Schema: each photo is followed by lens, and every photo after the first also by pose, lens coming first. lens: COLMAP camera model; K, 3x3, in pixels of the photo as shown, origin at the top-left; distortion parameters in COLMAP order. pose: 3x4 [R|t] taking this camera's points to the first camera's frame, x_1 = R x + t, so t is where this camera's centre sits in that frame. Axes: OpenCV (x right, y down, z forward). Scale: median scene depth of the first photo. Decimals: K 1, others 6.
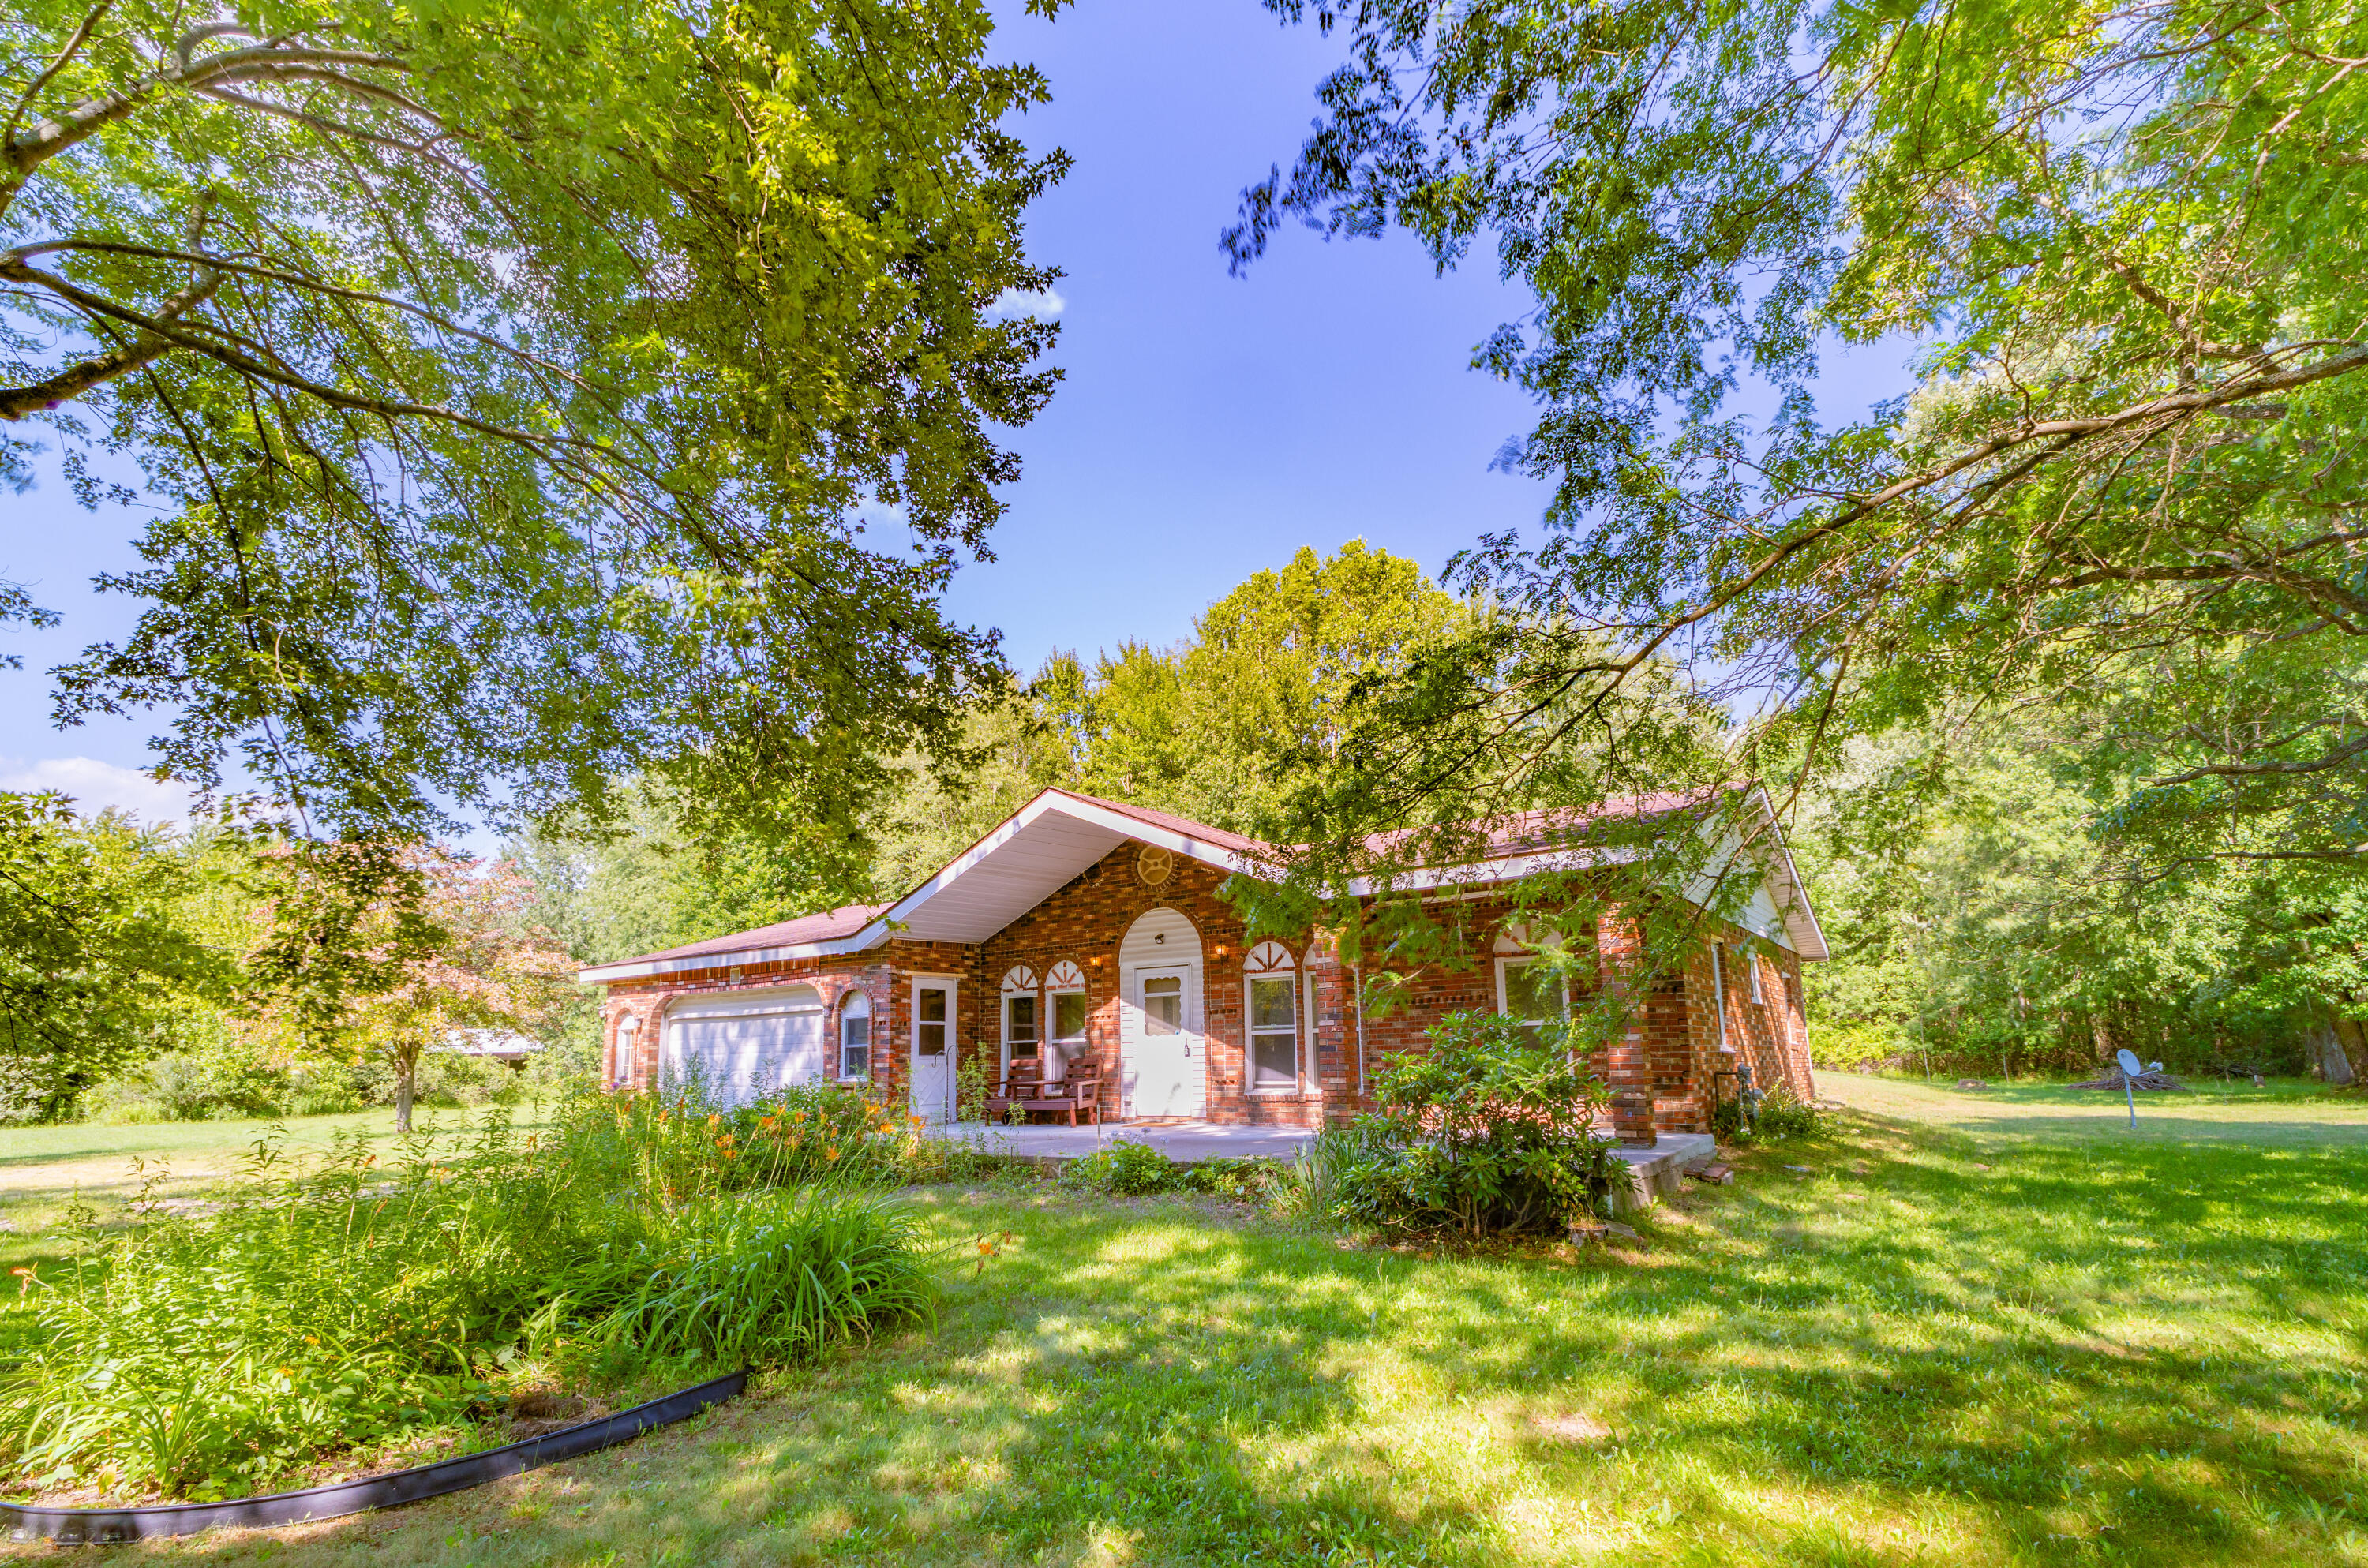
lens RADIAL K [[1089.8, 0, 1191.2], [0, 1089.8, 836.2], [0, 0, 1]] dist [-0.016753, -0.000174]
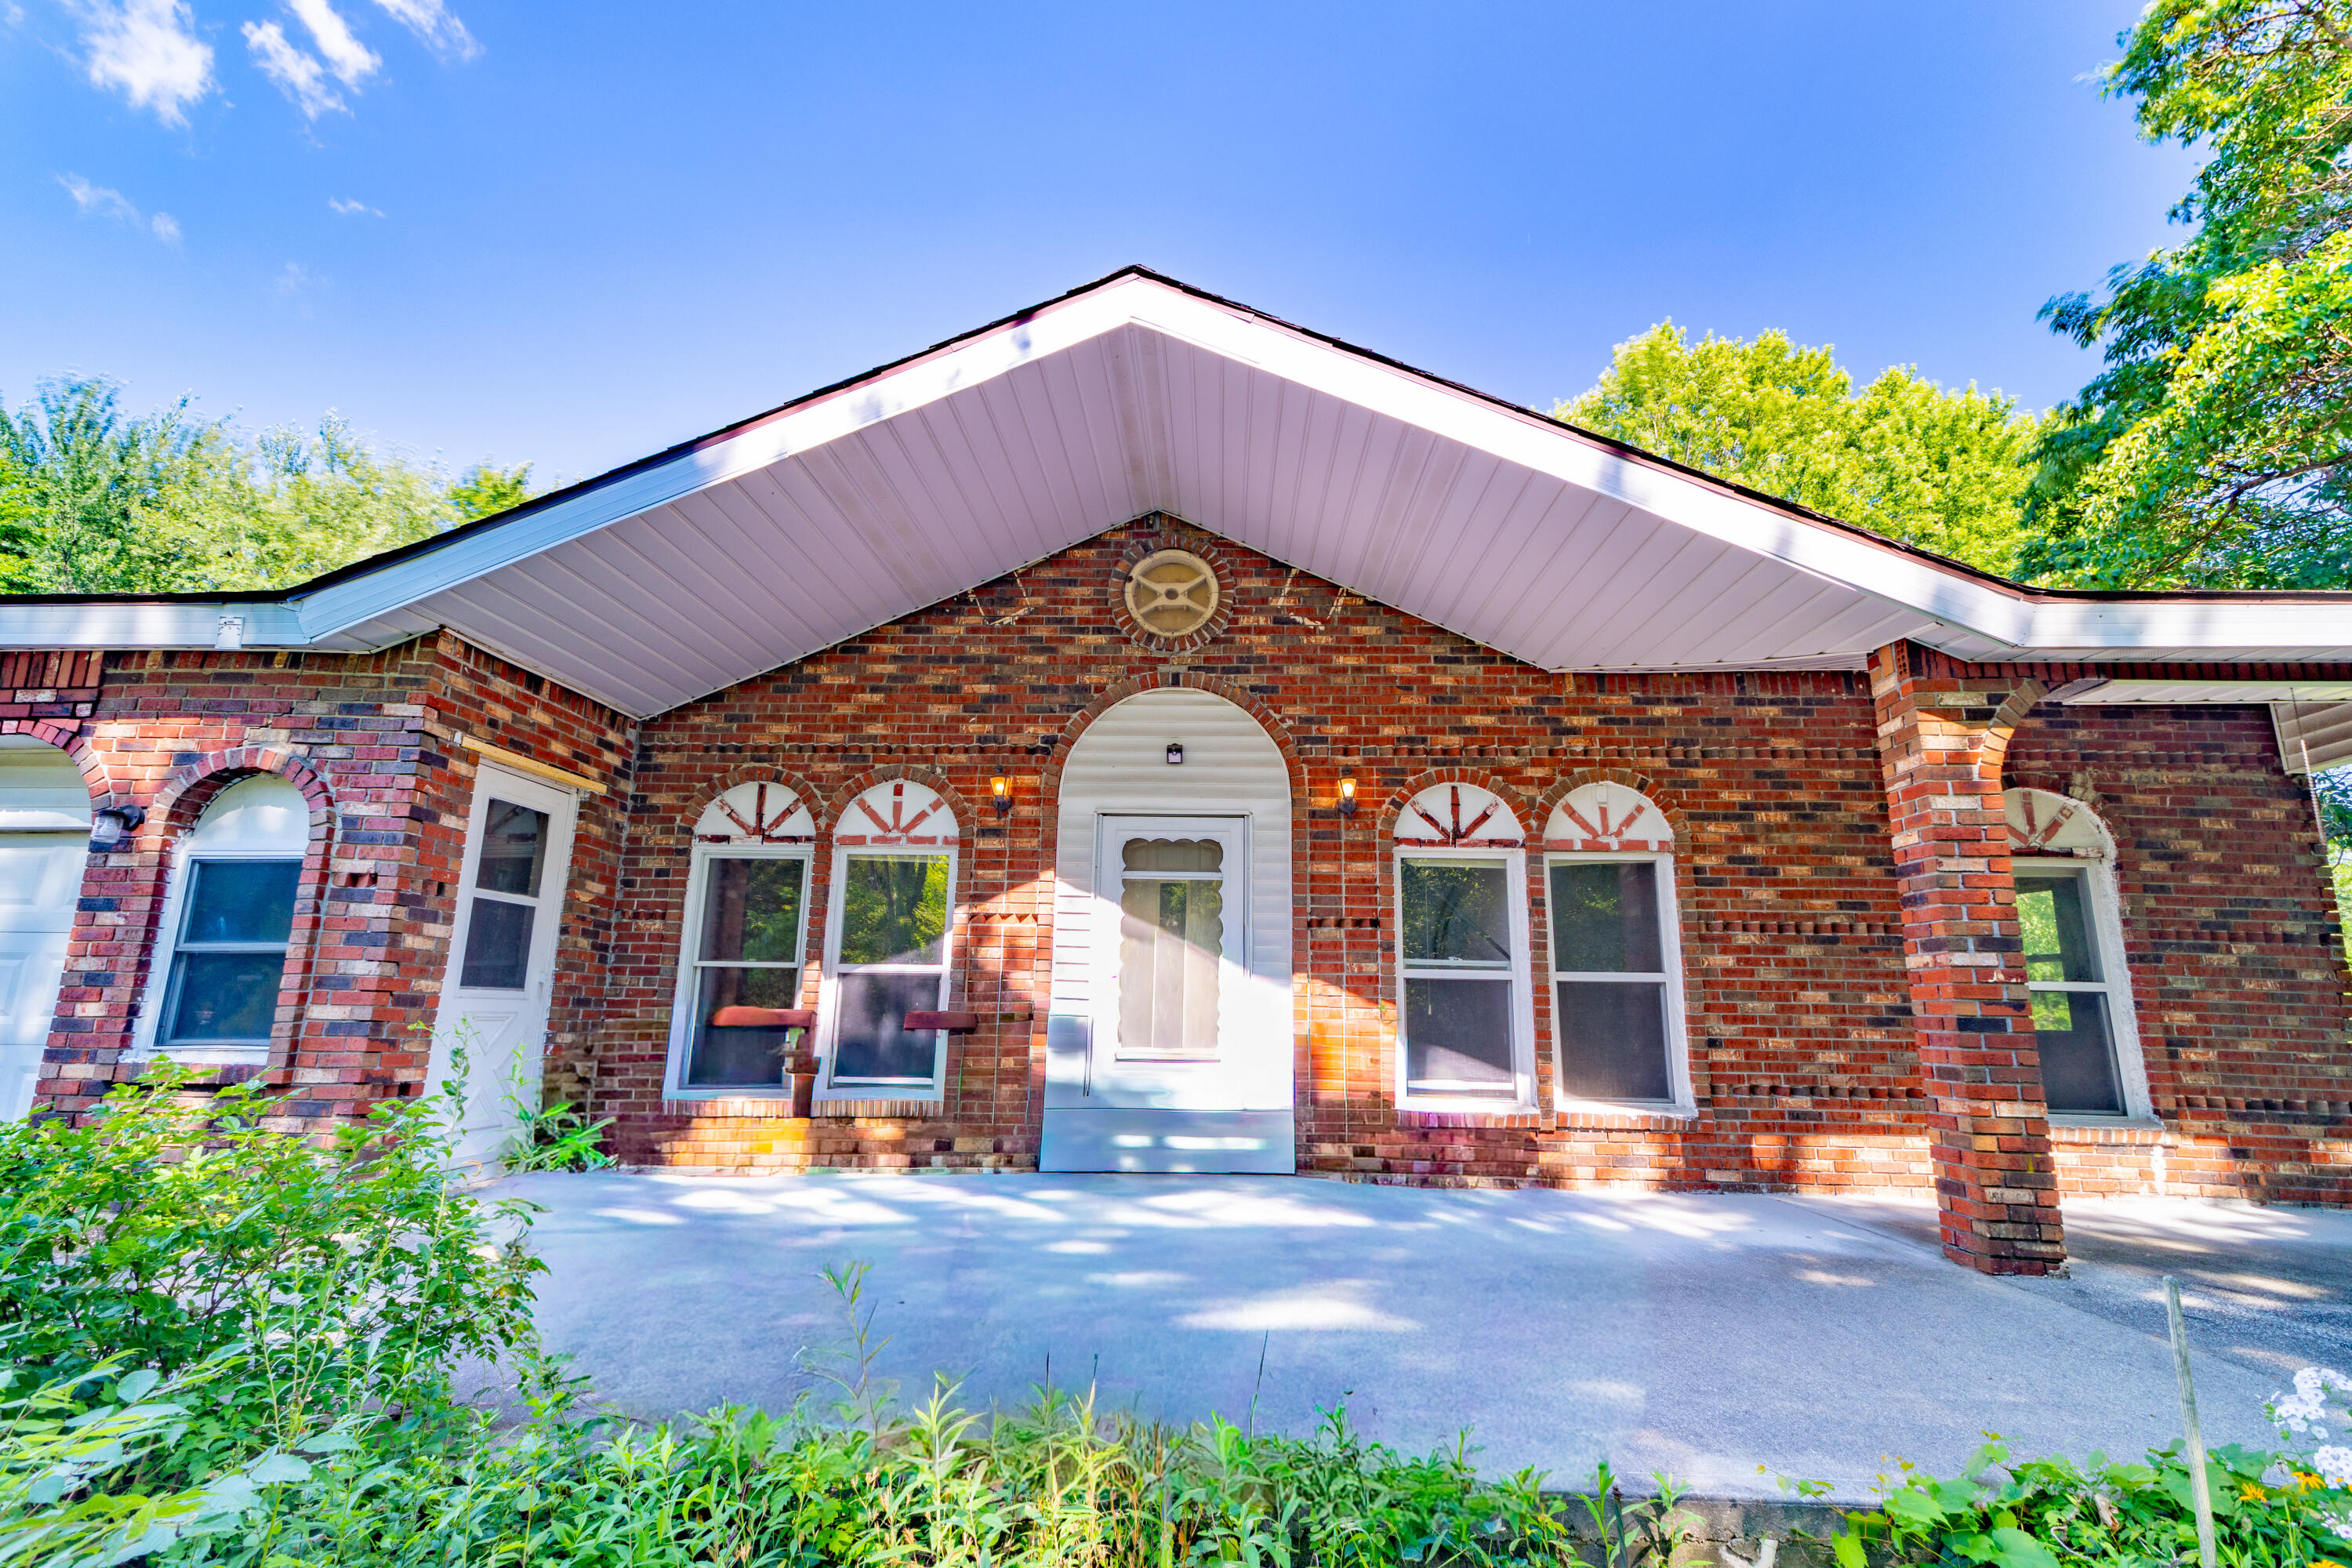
lens RADIAL K [[1065.1, 0, 1176.0], [0, 1065.1, 784.0], [0, 0, 1]] dist [0.018722, 0.000159]
pose [[0.849108, 0.146158, 0.507595, -0.242270], [-0.140328, 0.988842, -0.049989, 0.124679], [-0.509238, -0.028784, 0.860144, 0.600425]]
